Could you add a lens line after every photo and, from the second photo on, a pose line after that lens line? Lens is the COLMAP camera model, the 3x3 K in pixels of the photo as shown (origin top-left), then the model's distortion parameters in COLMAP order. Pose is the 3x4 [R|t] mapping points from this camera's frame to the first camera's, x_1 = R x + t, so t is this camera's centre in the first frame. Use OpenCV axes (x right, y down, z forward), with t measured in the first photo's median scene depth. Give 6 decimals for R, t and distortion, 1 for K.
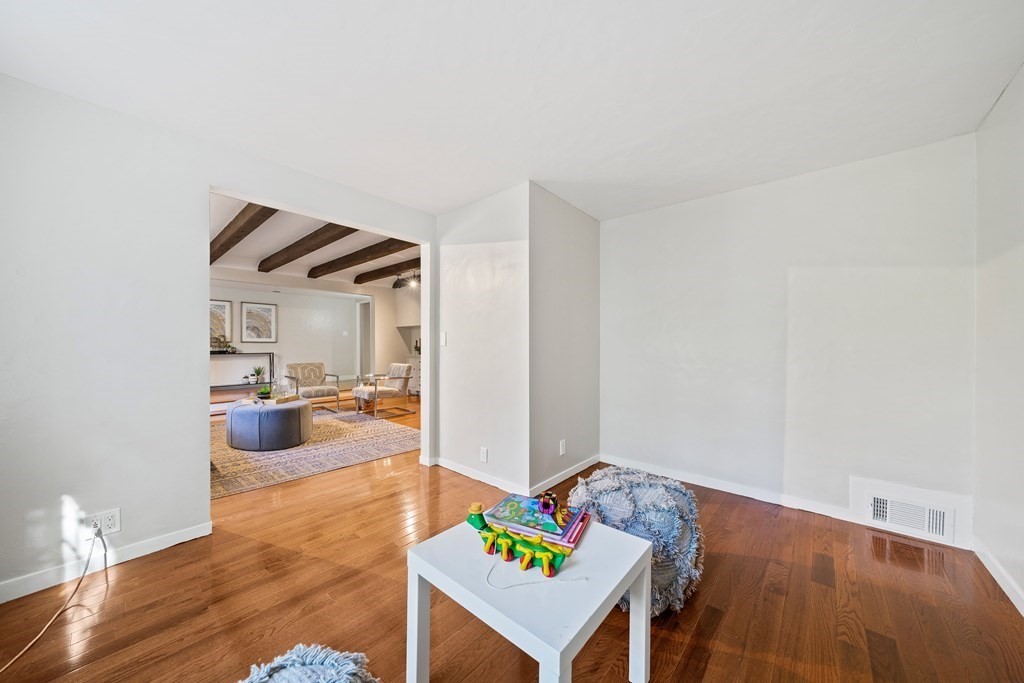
lens RADIAL K [[353.2, 0, 514.1], [0, 353.2, 342.0], [0, 0, 1]] dist [-0.006056, 0.000133]
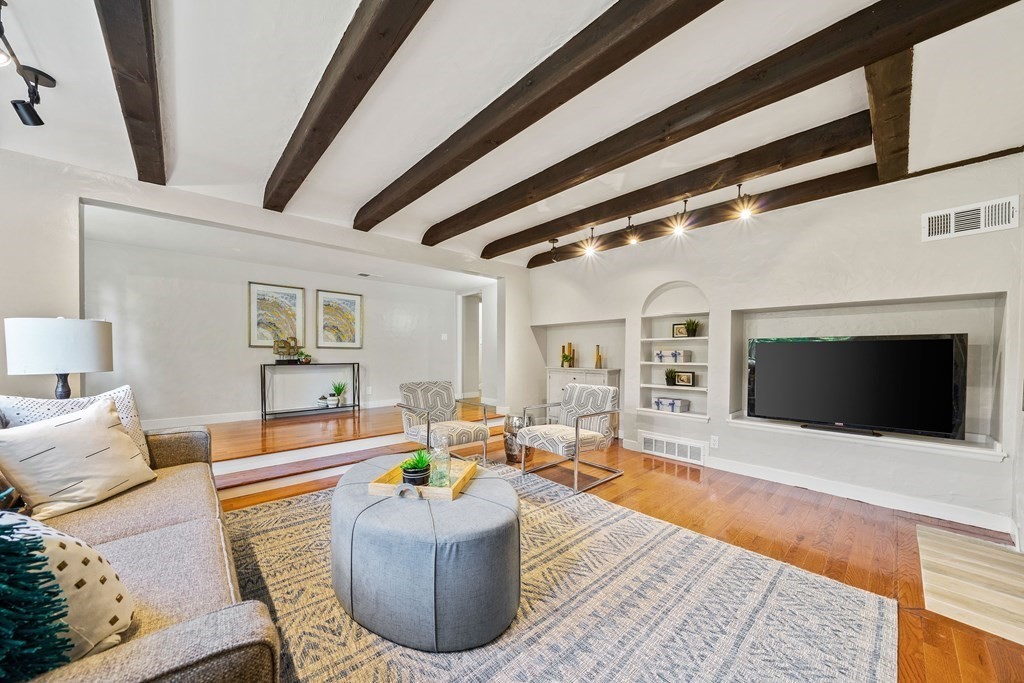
lens RADIAL K [[353.2, 0, 509.2], [0, 353.2, 352.2], [0, 0, 1]] dist [-0.006056, 0.000133]
pose [[0.994200, 0.002907, -0.107512, -0.330426], [-0.002269, 0.999979, 0.006053, 0.004520], [0.107527, -0.005774, 0.994185, 0.356356]]
